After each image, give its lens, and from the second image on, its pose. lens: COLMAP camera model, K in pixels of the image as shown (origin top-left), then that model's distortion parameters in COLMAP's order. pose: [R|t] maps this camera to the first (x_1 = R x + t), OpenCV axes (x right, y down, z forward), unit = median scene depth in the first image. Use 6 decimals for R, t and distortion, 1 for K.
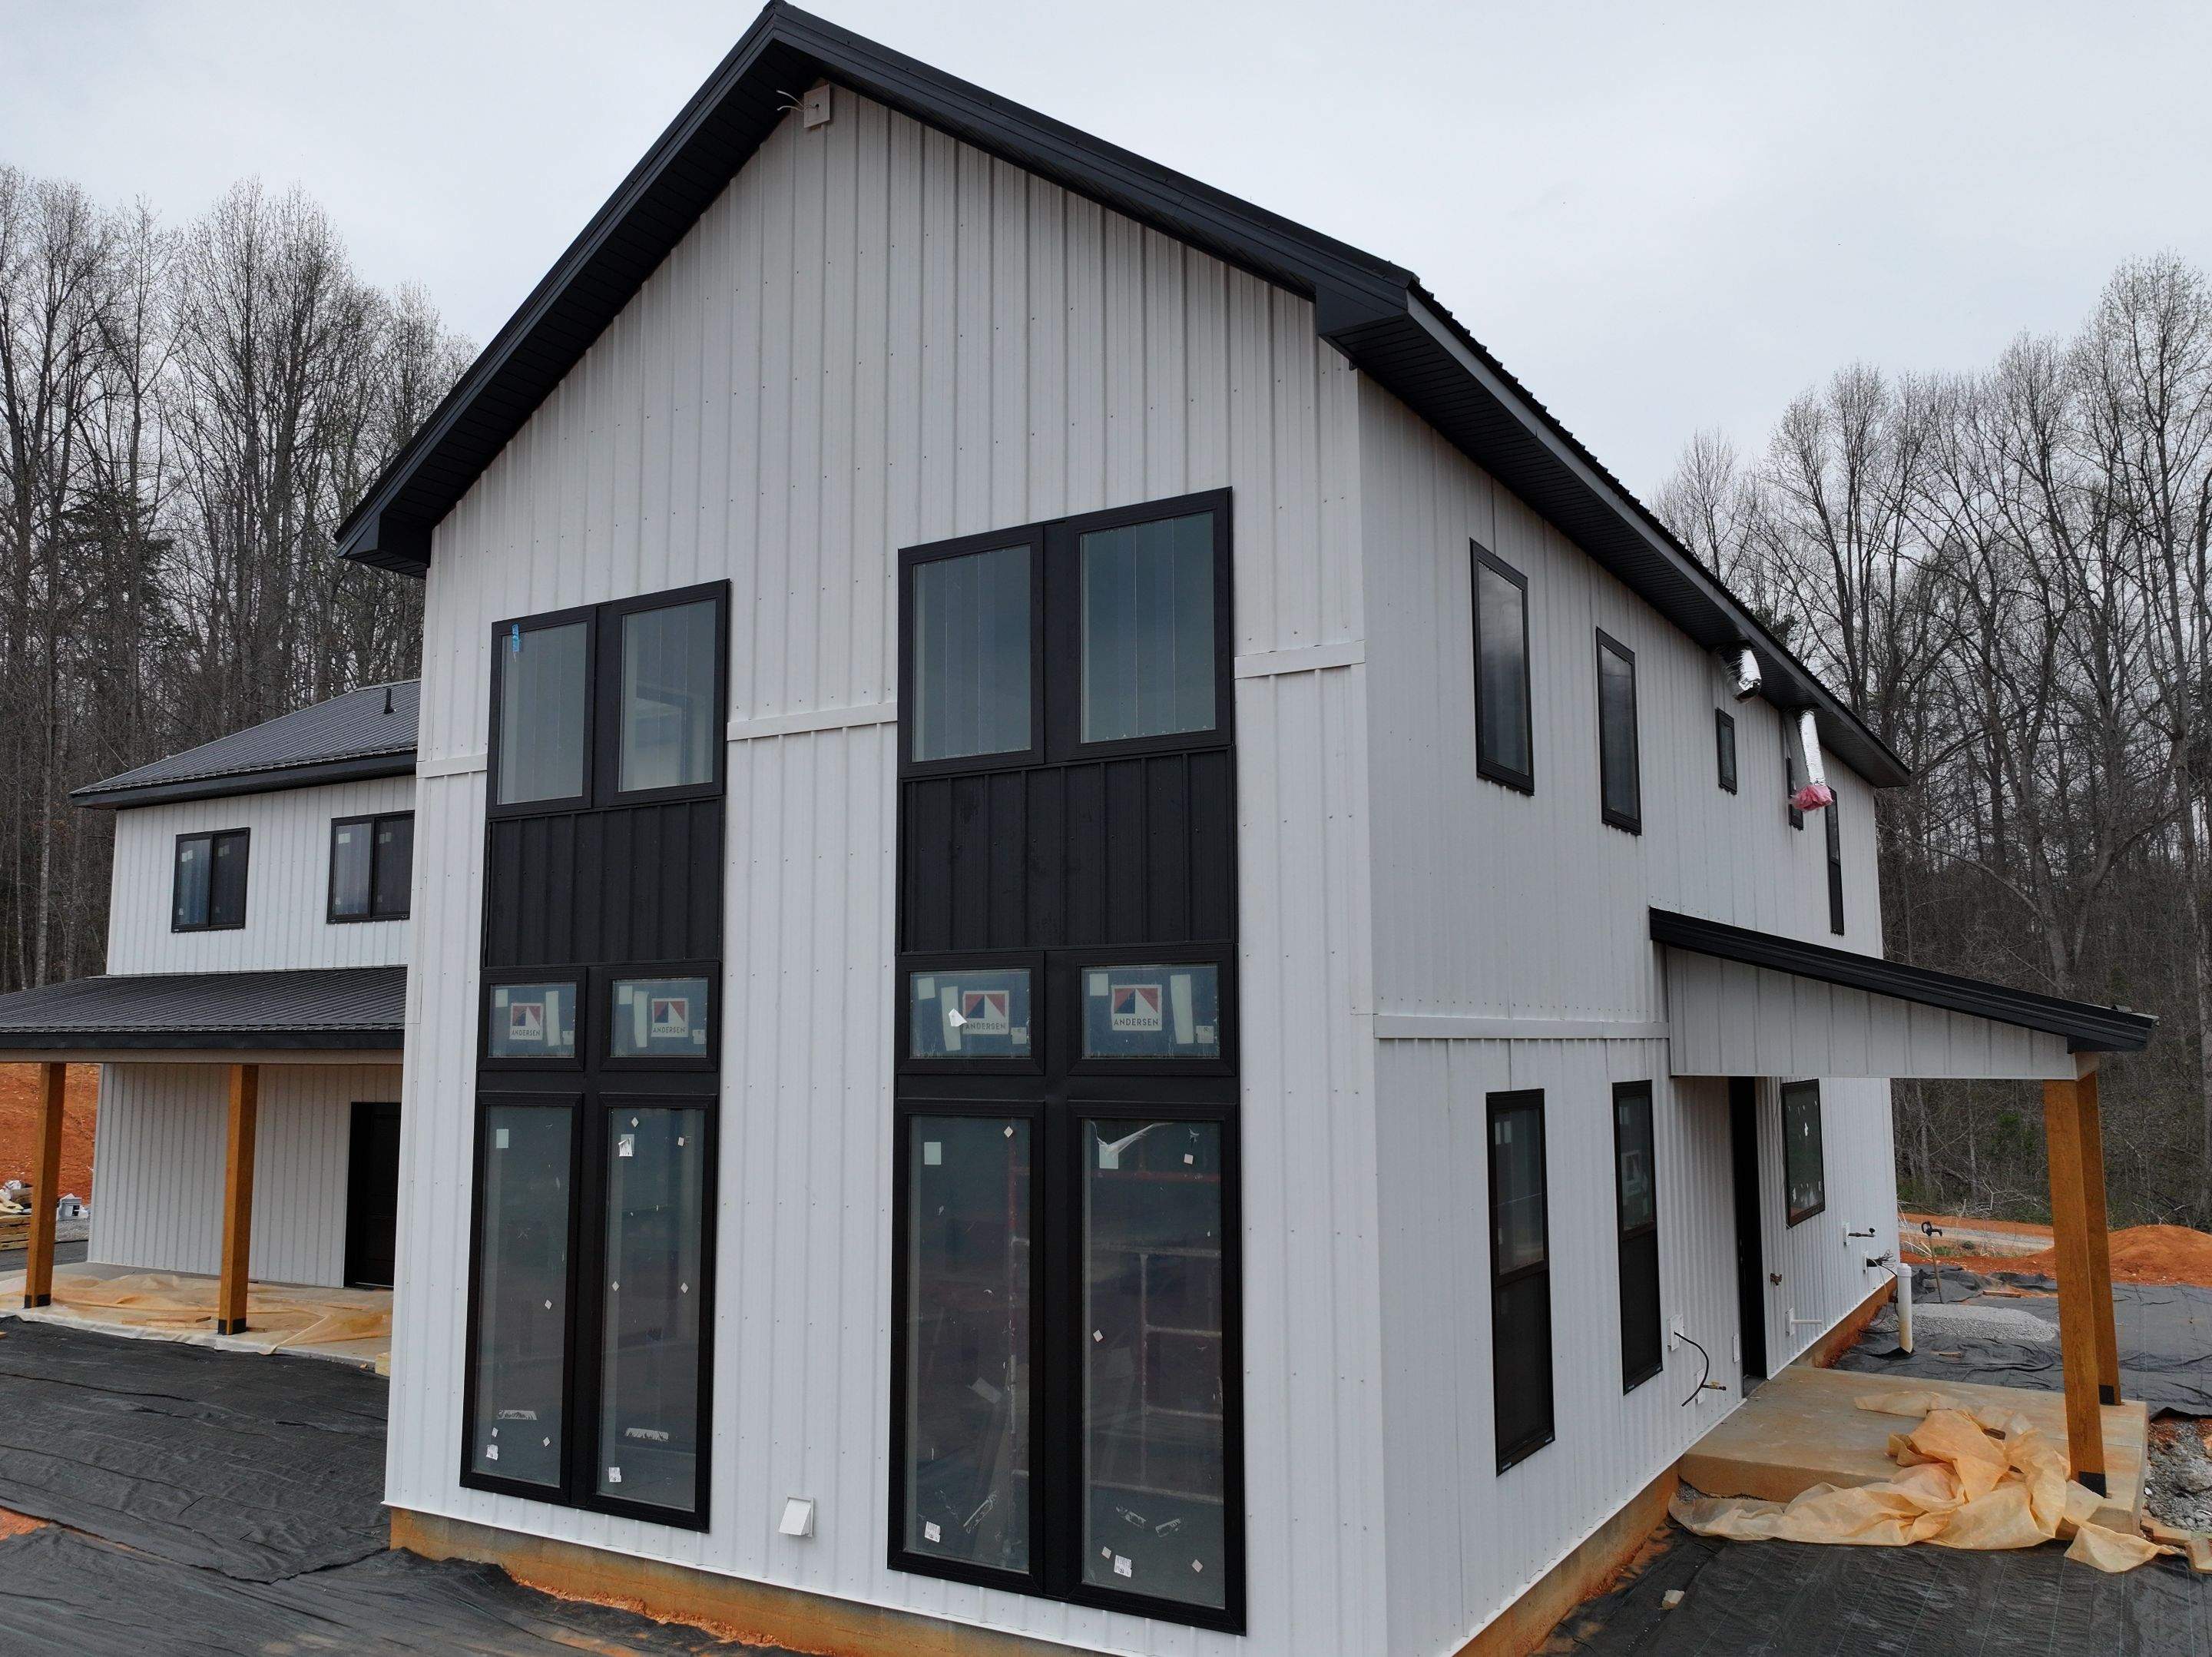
lens RADIAL K [[1758.2, 0, 1106.0], [0, 1758.2, 828.5], [0, 0, 1]] dist [0.004782, -0.000793]
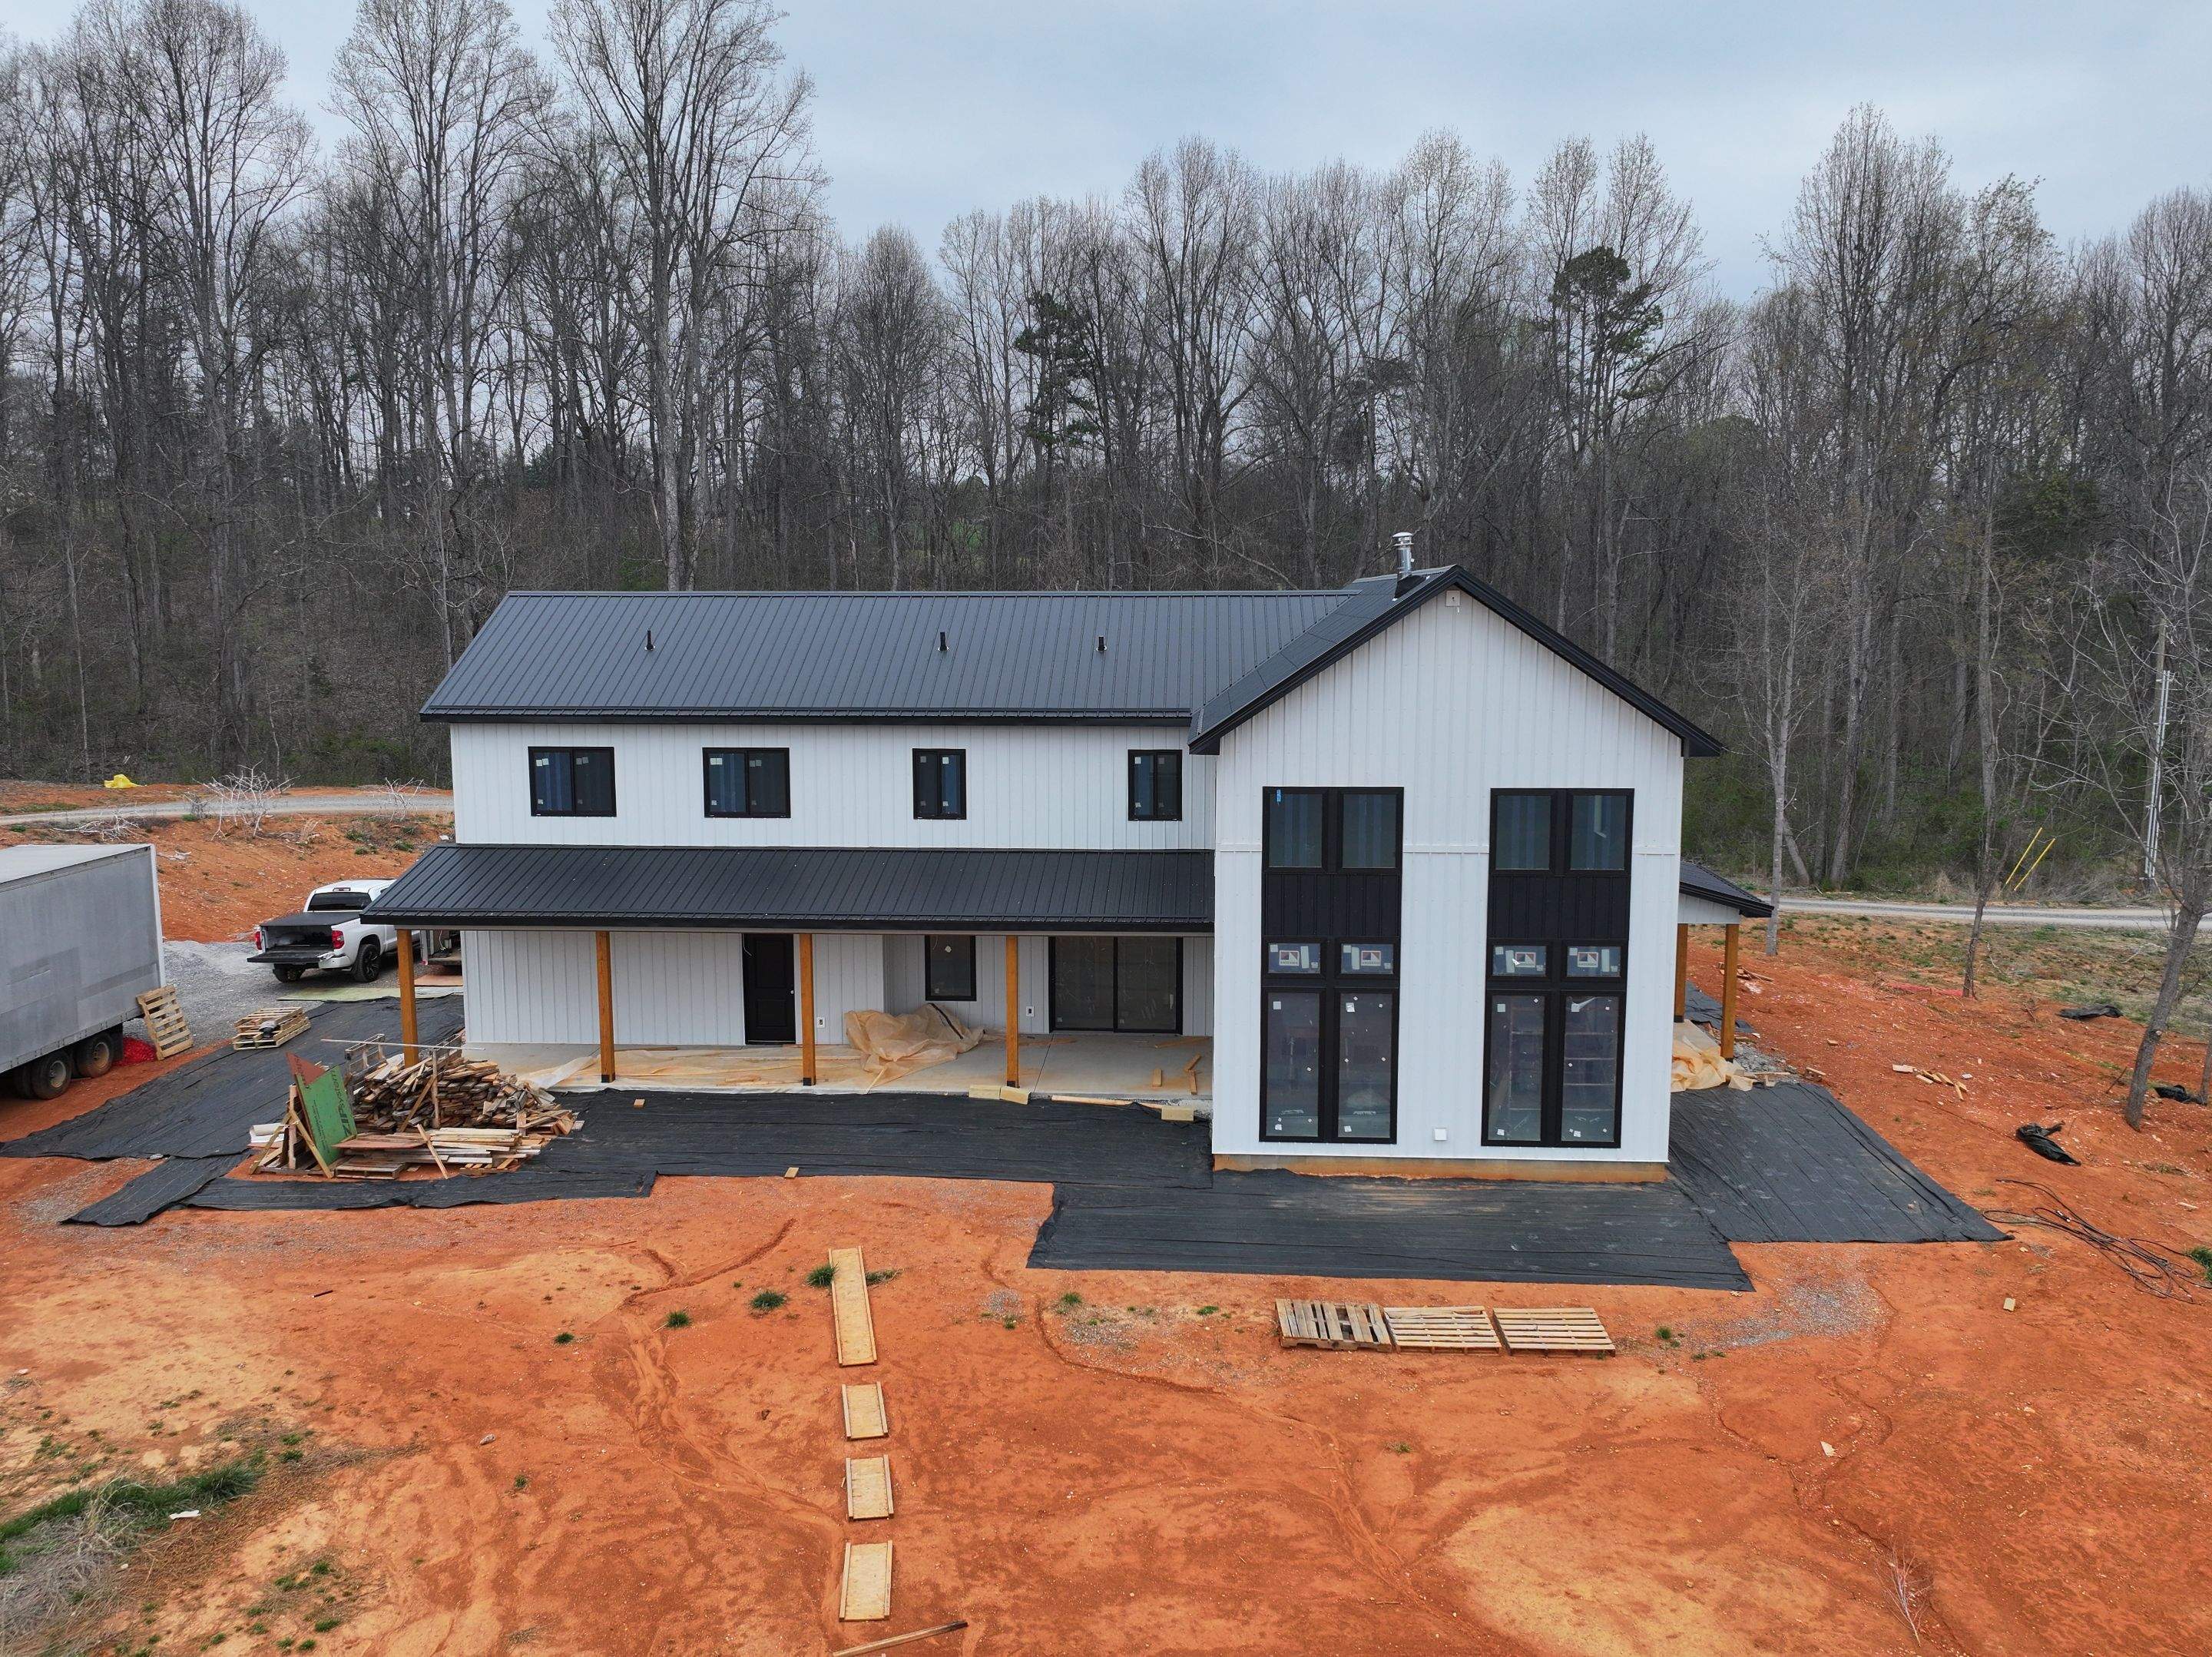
lens RADIAL K [[1758.2, 0, 1106.0], [0, 1758.2, 828.5], [0, 0, 1]] dist [0.004782, -0.000793]
pose [[0.886490, -0.057748, 0.459131, -1.651242], [-0.056439, 0.971283, 0.231137, -0.606198], [-0.459294, -0.230813, 0.857773, -0.908354]]
